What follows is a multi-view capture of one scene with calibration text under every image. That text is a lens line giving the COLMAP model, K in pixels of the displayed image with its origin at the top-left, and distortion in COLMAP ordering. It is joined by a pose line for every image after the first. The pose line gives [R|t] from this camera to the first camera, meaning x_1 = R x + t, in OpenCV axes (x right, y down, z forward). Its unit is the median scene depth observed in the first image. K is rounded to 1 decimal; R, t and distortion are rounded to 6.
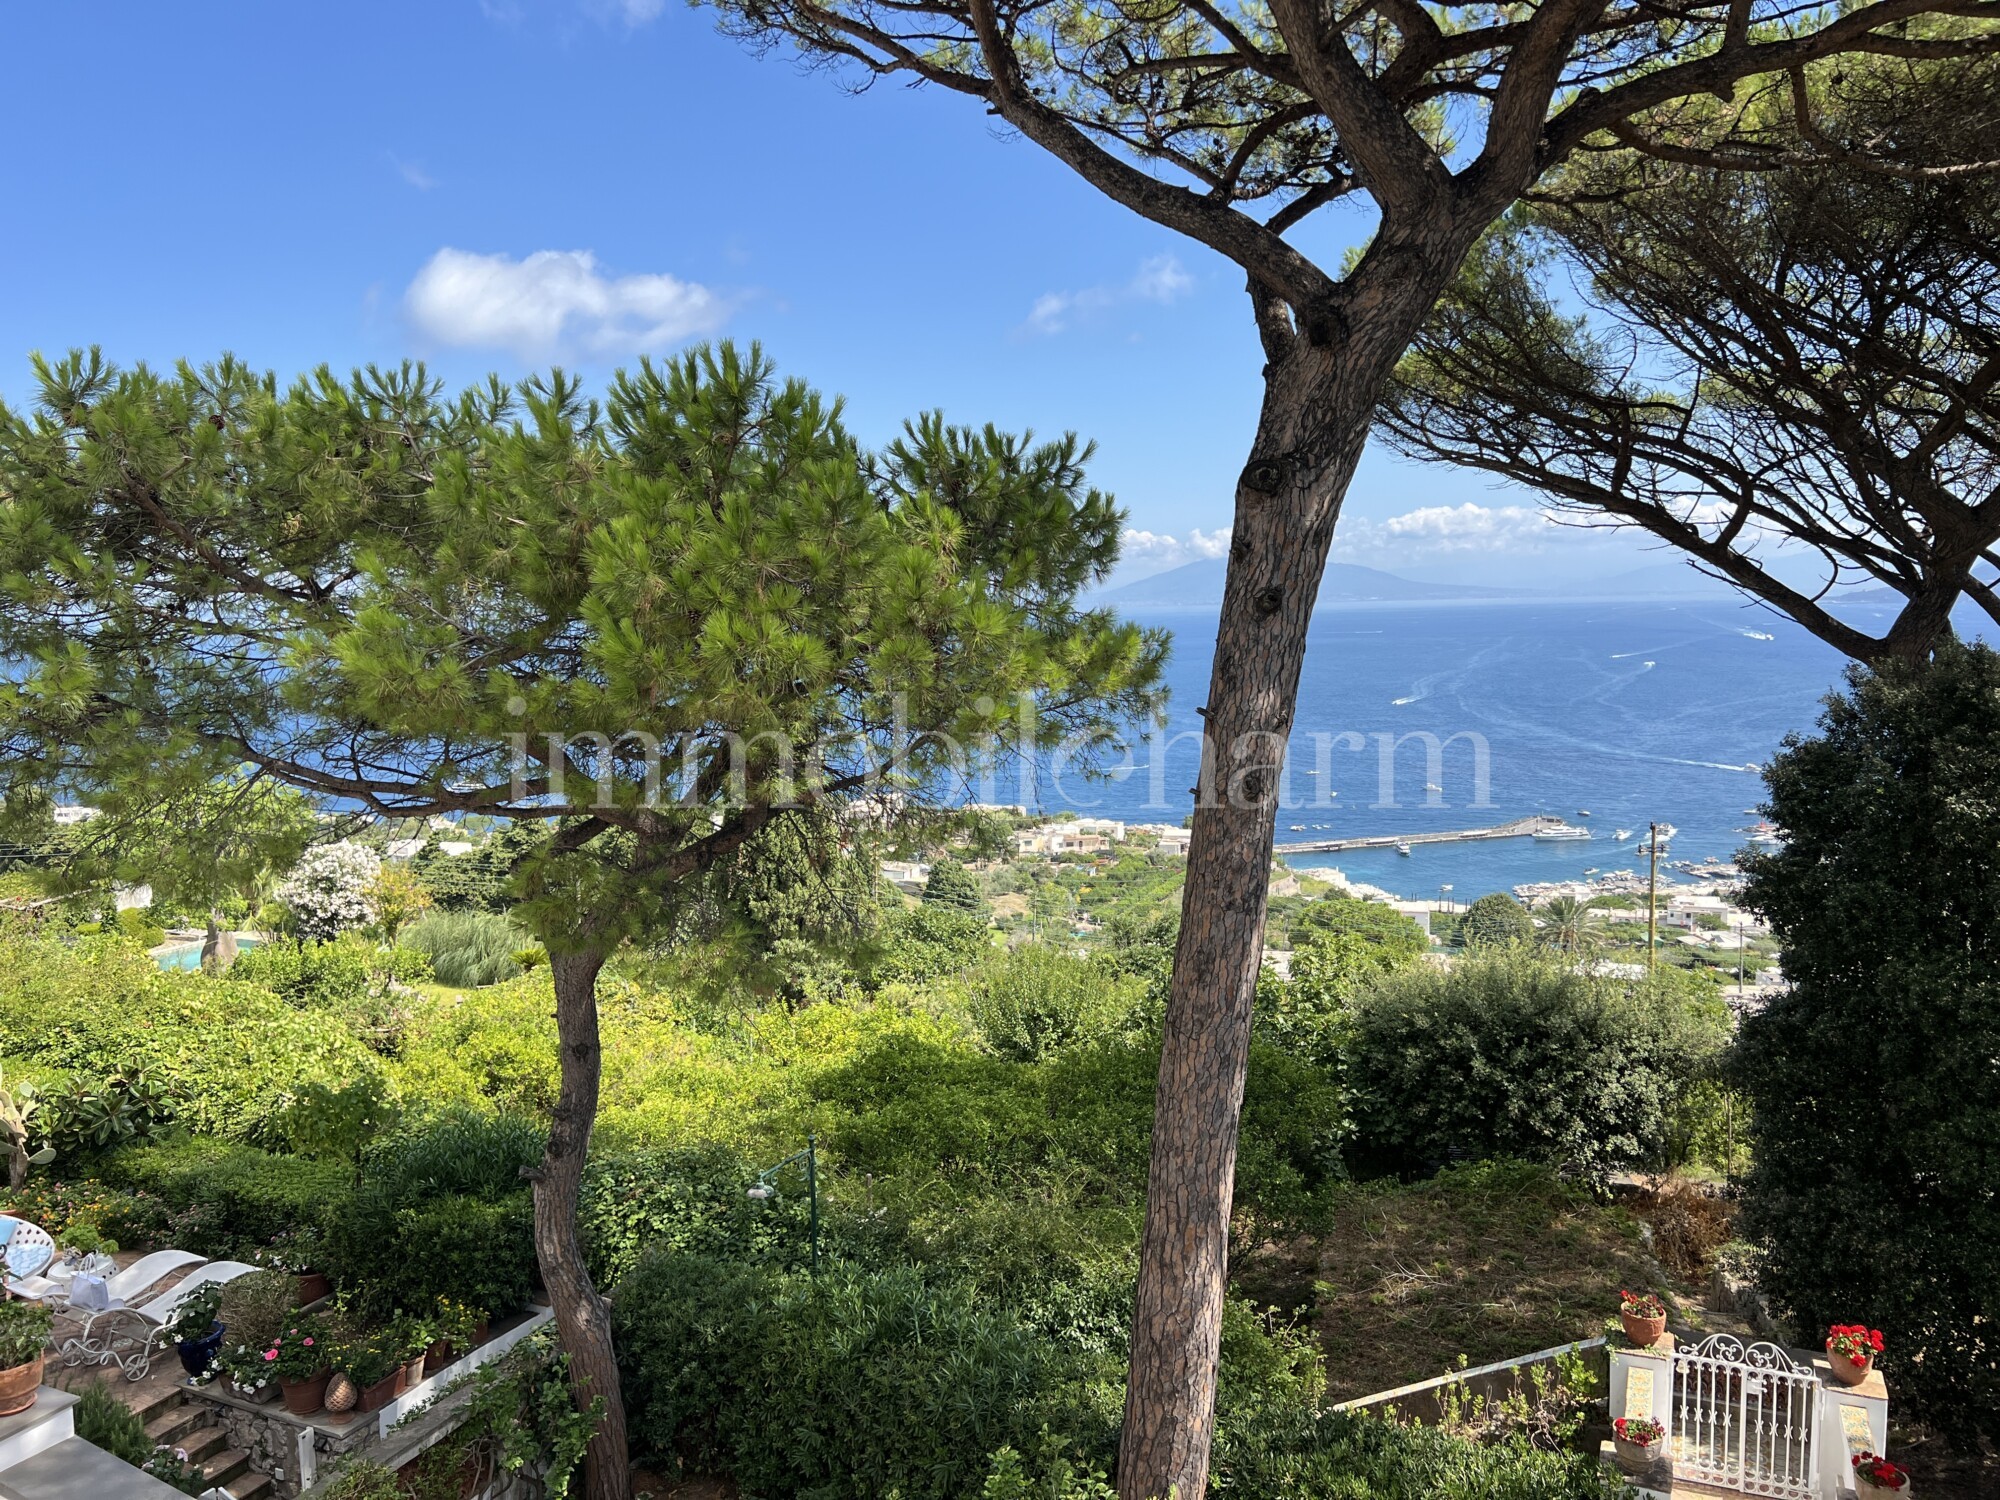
lens RADIAL K [[1498.5, 0, 1009.2], [0, 1498.5, 753.1], [0, 0, 1]] dist [0.073901, -0.091682]
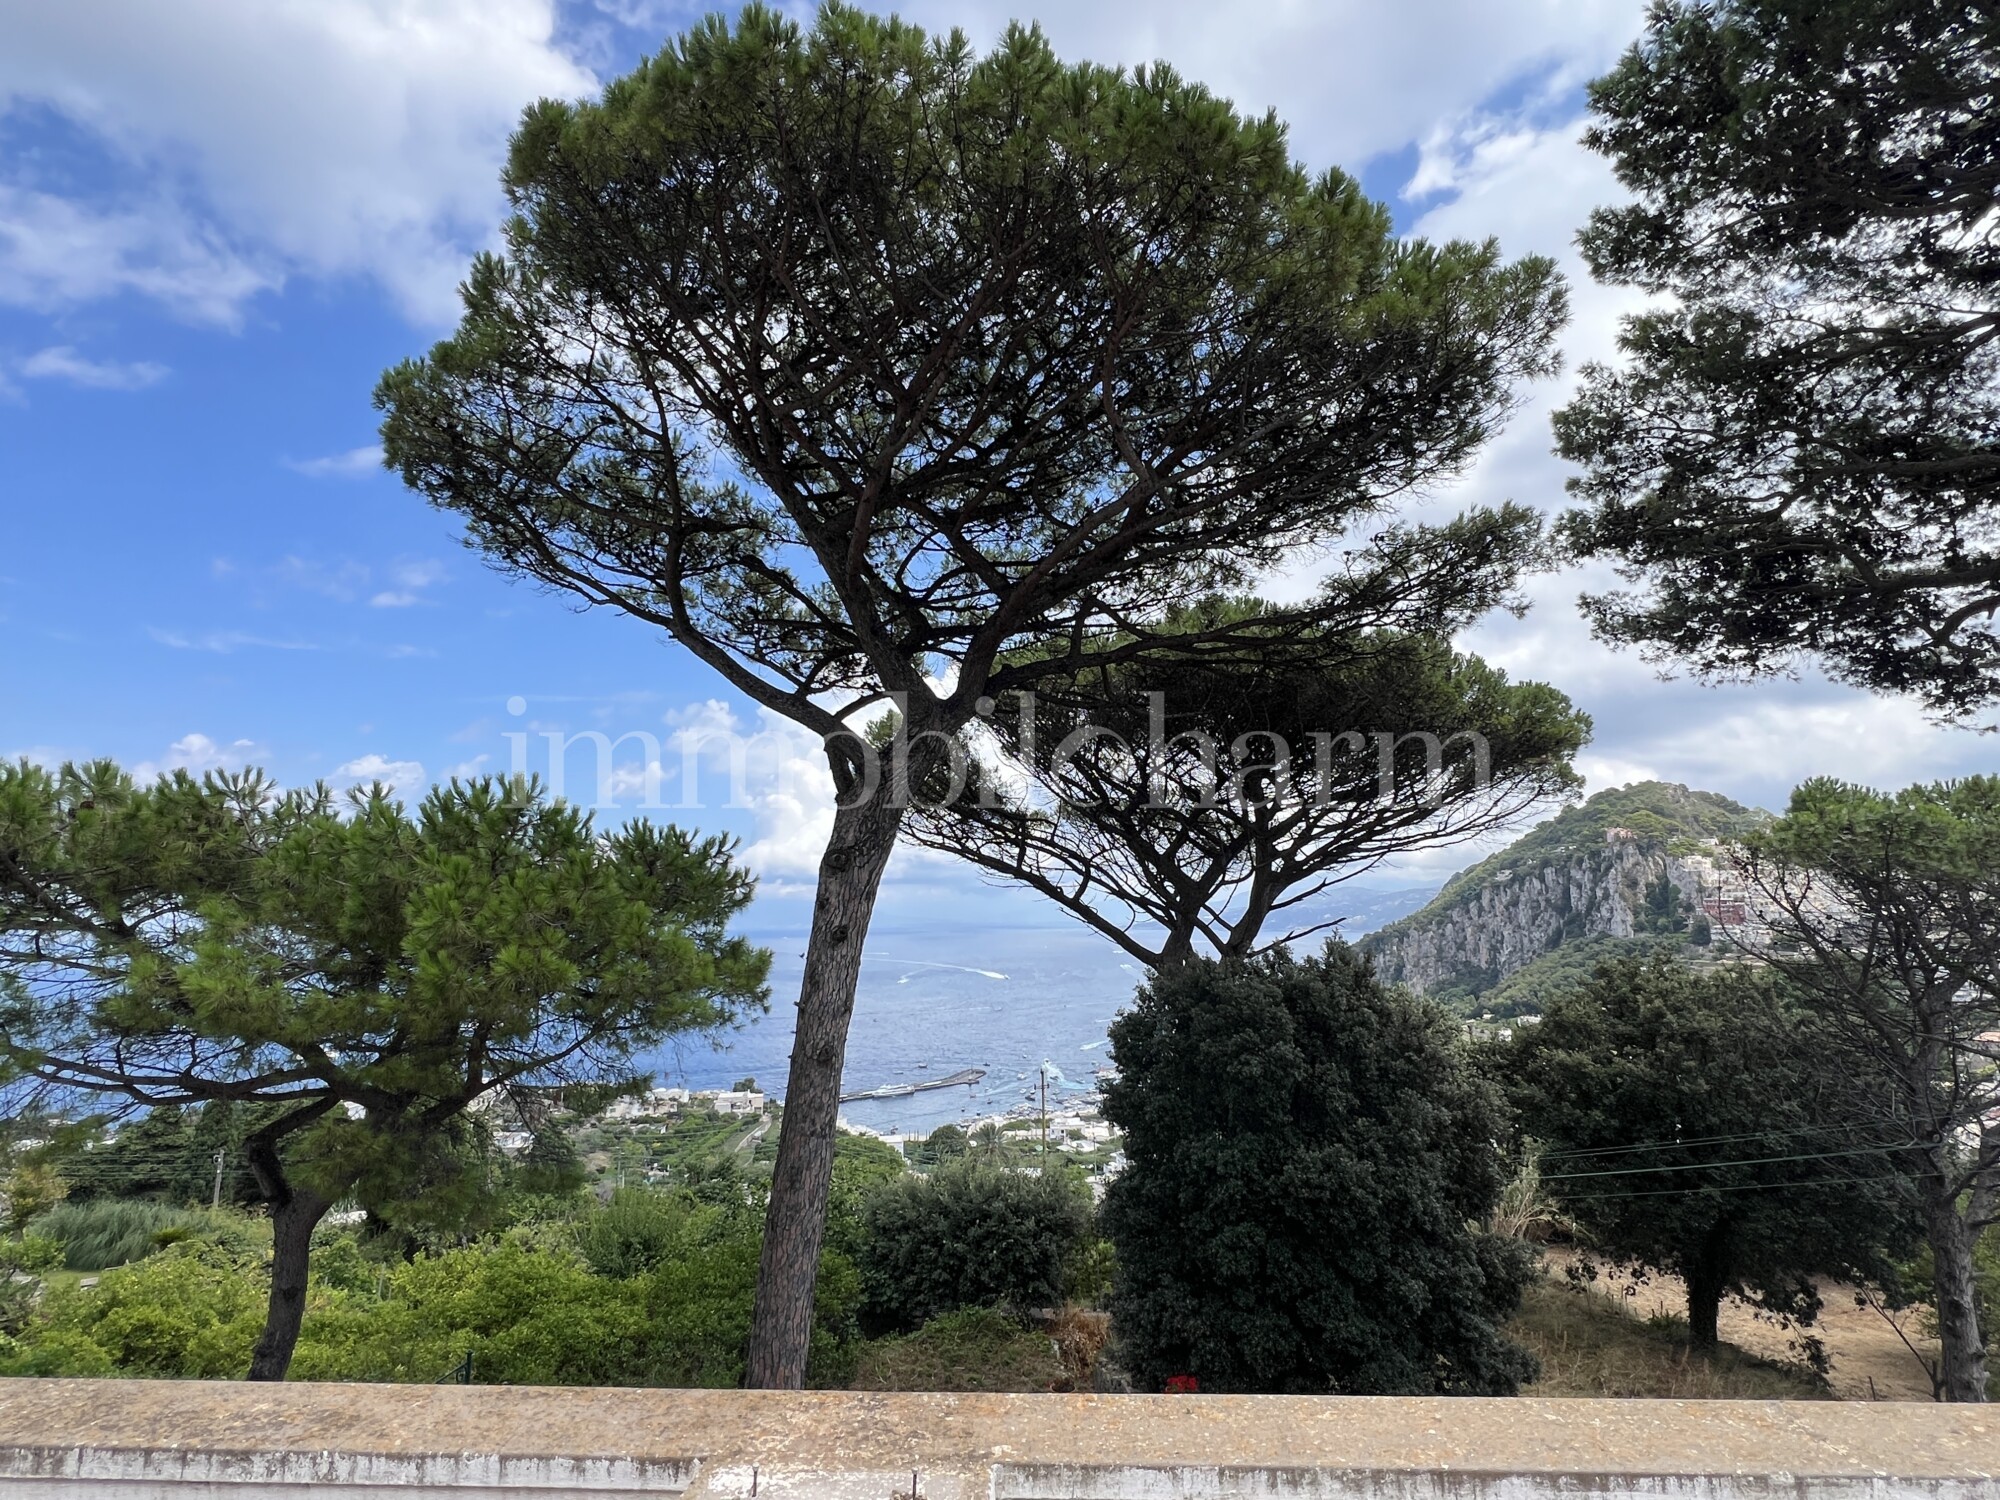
lens RADIAL K [[1001.8, 0, 1004.5], [0, 1001.8, 752.7], [0, 0, 1]] dist [-0.002078, 0.000519]
pose [[0.931486, 0.064257, 0.358056, -0.033797], [0.034637, 0.964137, -0.263134, 0.001027], [-0.362123, 0.257508, 0.895855, -0.051732]]
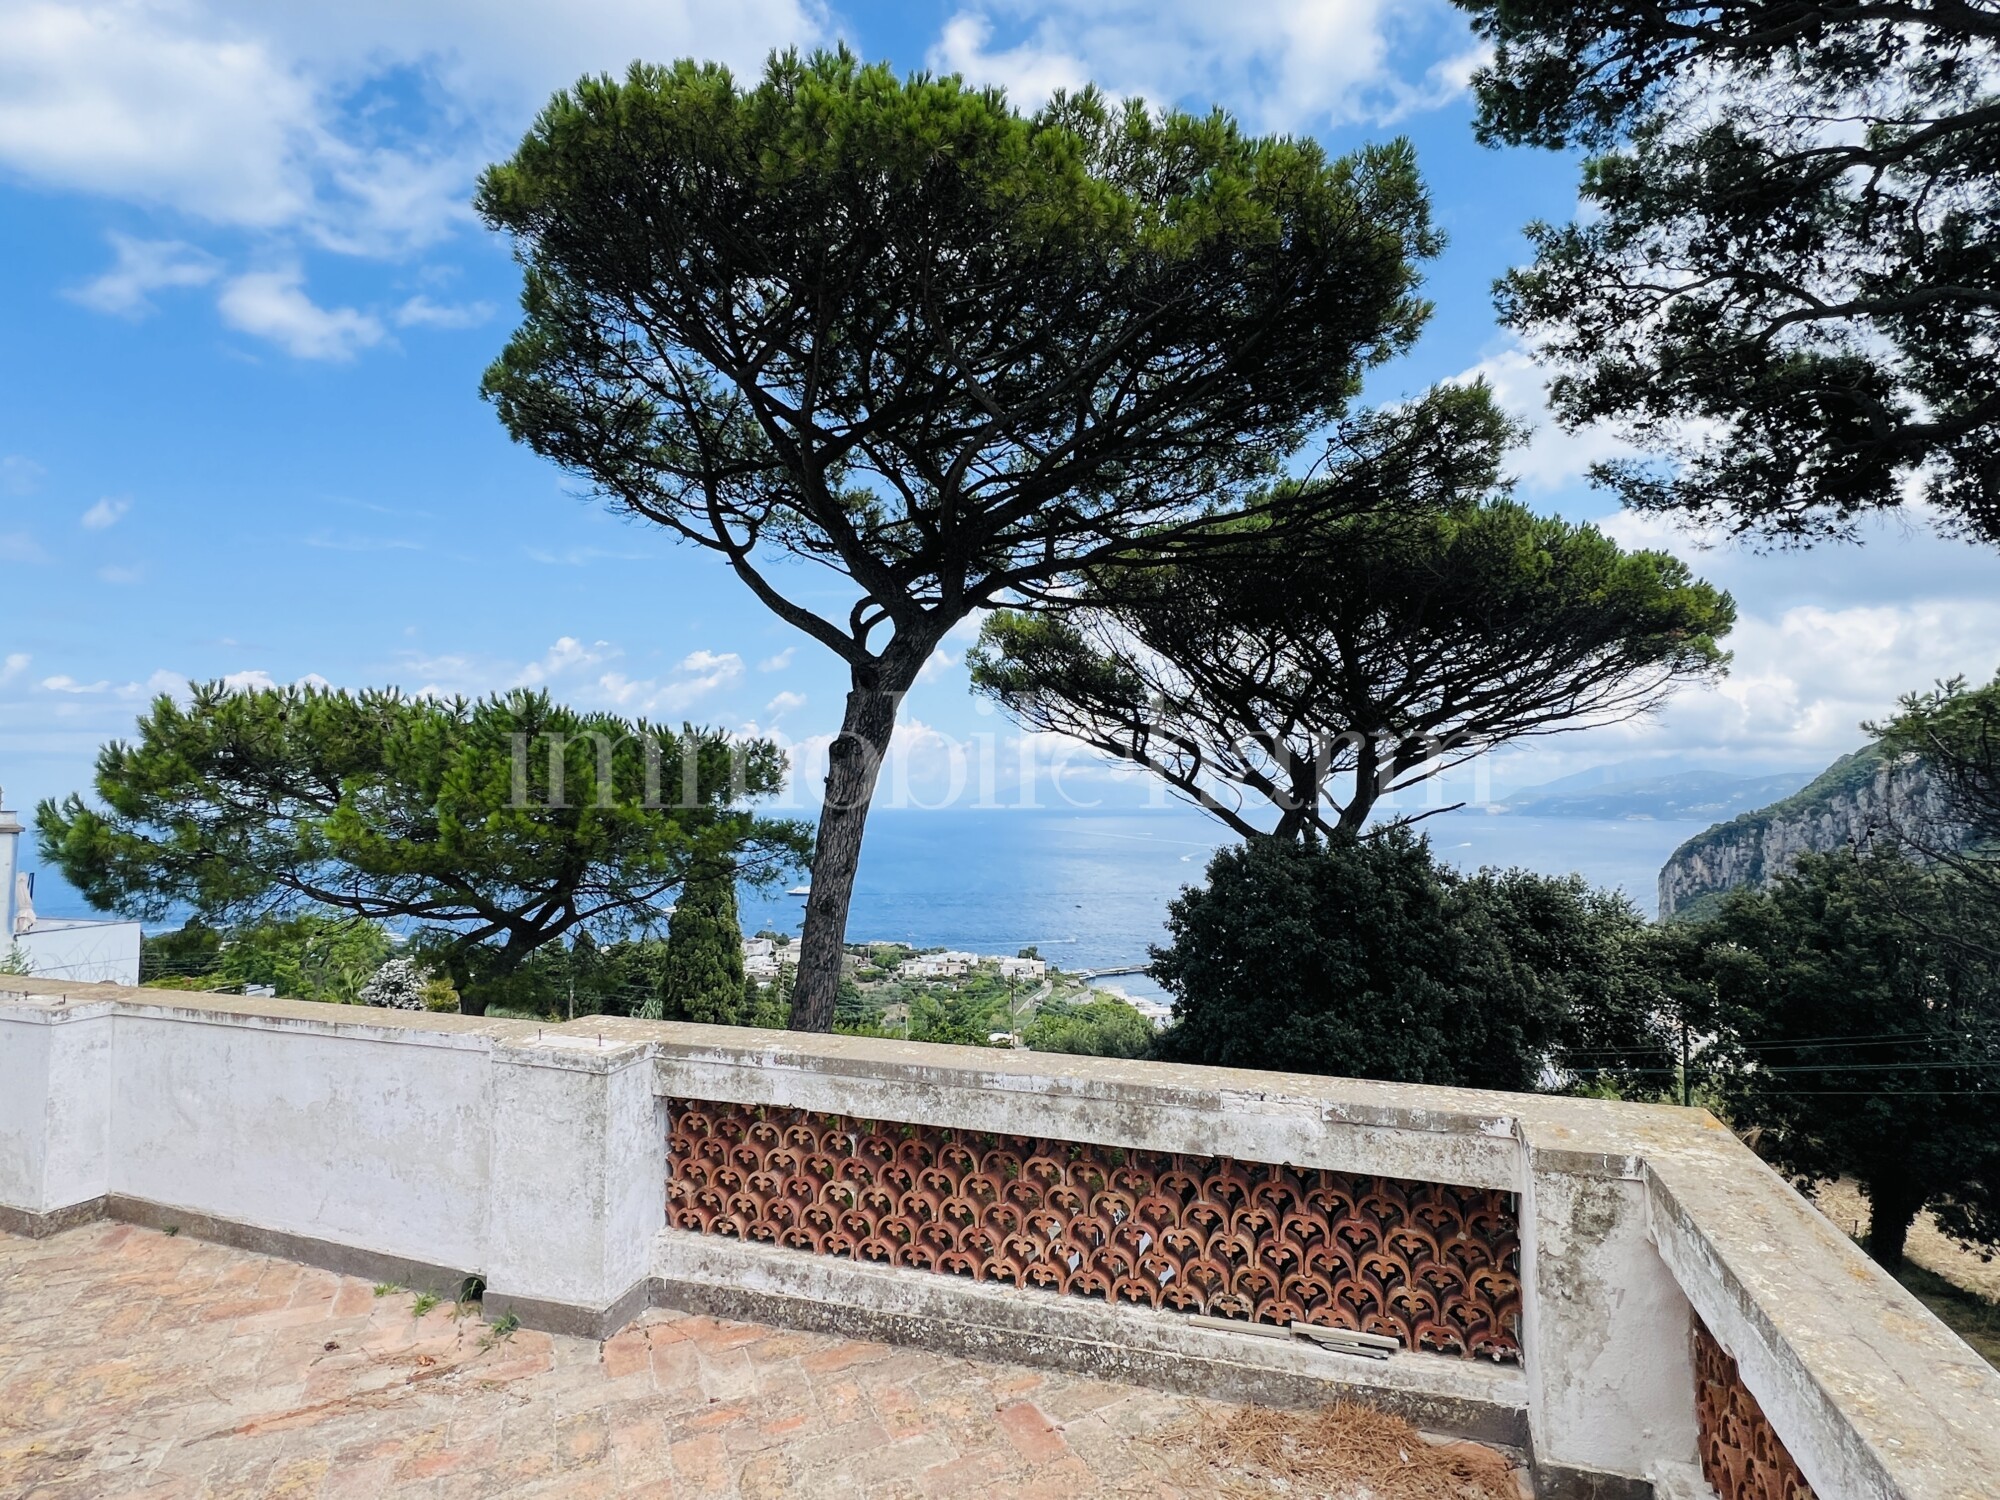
lens RADIAL K [[1000.2, 0, 1004.3], [0, 1000.2, 750.1], [0, 0, 1]] dist [-0.000976, -0.000086]
pose [[0.995735, 0.020118, 0.090043, 0.142635], [-0.005844, 0.987730, -0.156063, 0.014058], [-0.092078, 0.154871, 0.983634, -0.177237]]
